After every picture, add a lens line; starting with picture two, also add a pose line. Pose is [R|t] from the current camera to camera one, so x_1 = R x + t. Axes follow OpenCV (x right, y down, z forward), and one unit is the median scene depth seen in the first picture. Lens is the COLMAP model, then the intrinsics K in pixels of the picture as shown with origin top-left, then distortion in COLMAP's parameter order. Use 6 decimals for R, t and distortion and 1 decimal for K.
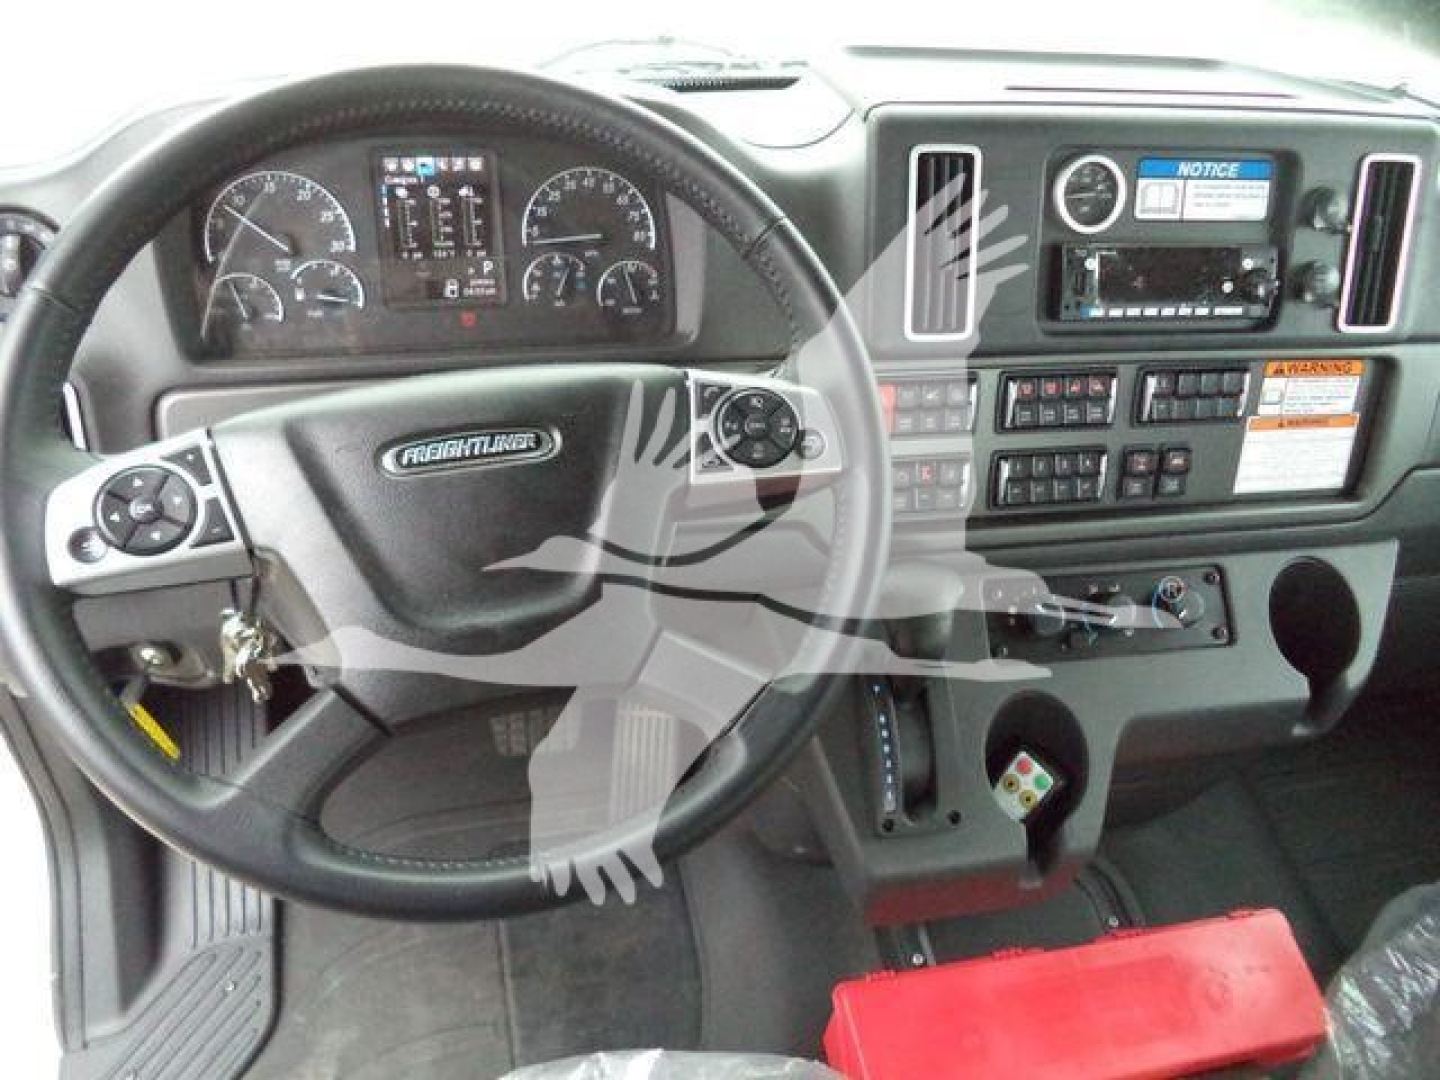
lens RADIAL K [[1169.1, 0, 736.6], [0, 1169.1, 536.4], [0, 0, 1]] dist [-0.026251, 0.001649]
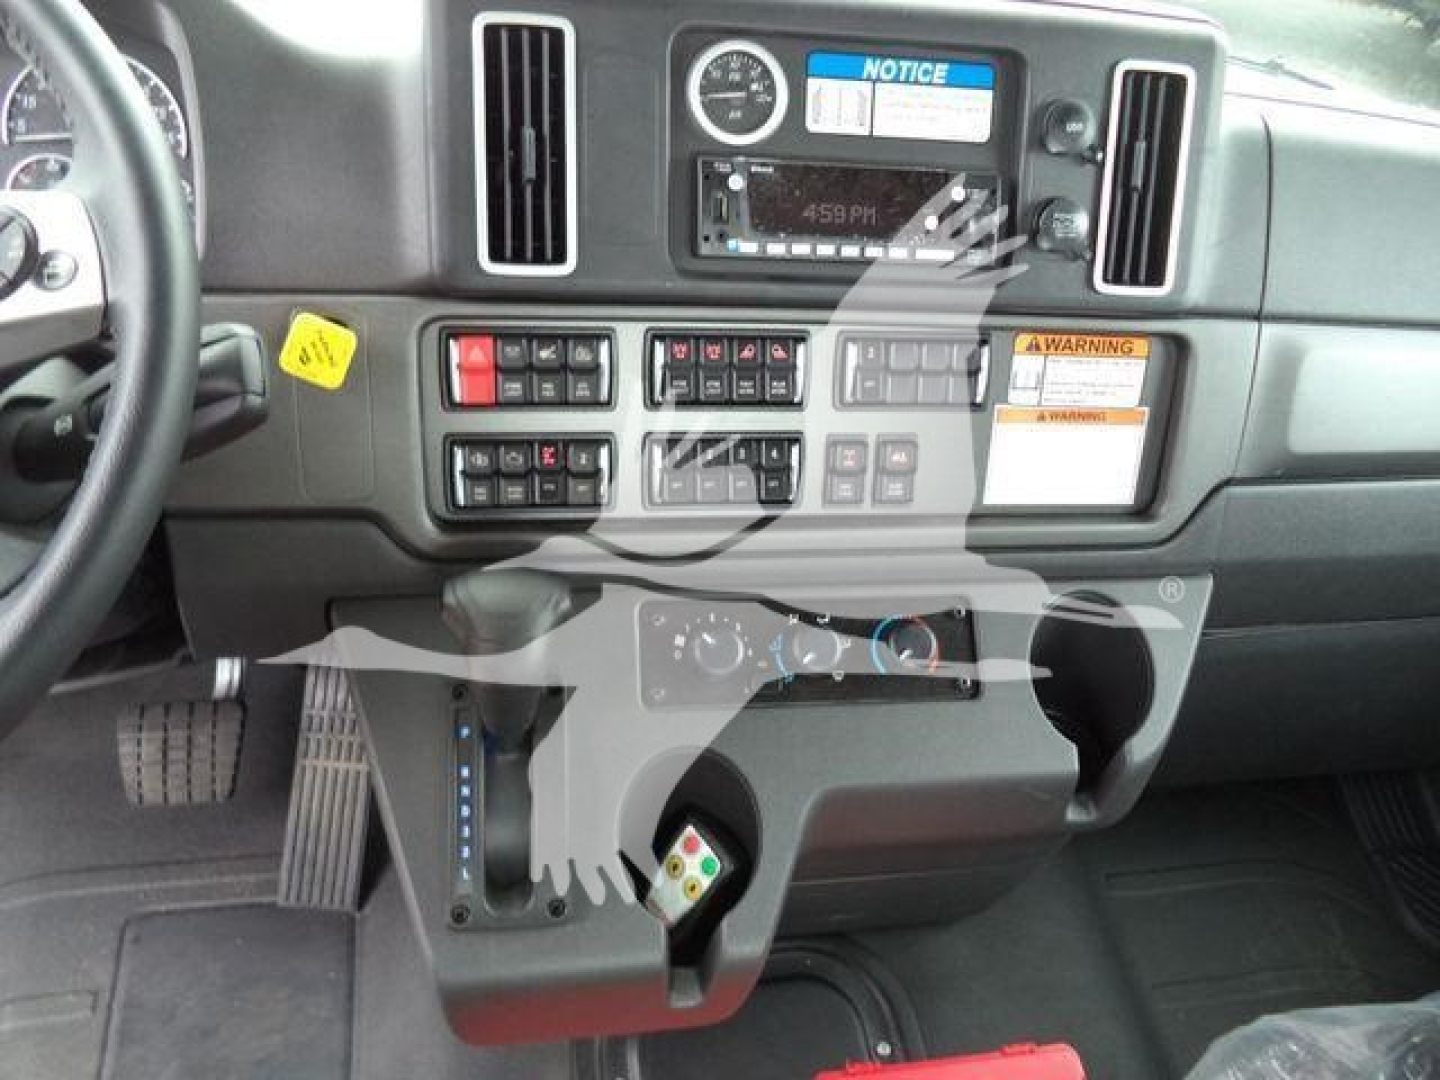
lens RADIAL K [[1176.8, 0, 720.0], [0, 1176.8, 540.0], [0, 0, 1]] dist [-0.032827, -0.008025]
pose [[0.998765, 0.032801, -0.037325, 0.306937], [-0.035075, 0.997460, -0.062000, 0.046032], [0.035196, 0.063233, 0.997378, 0.226794]]
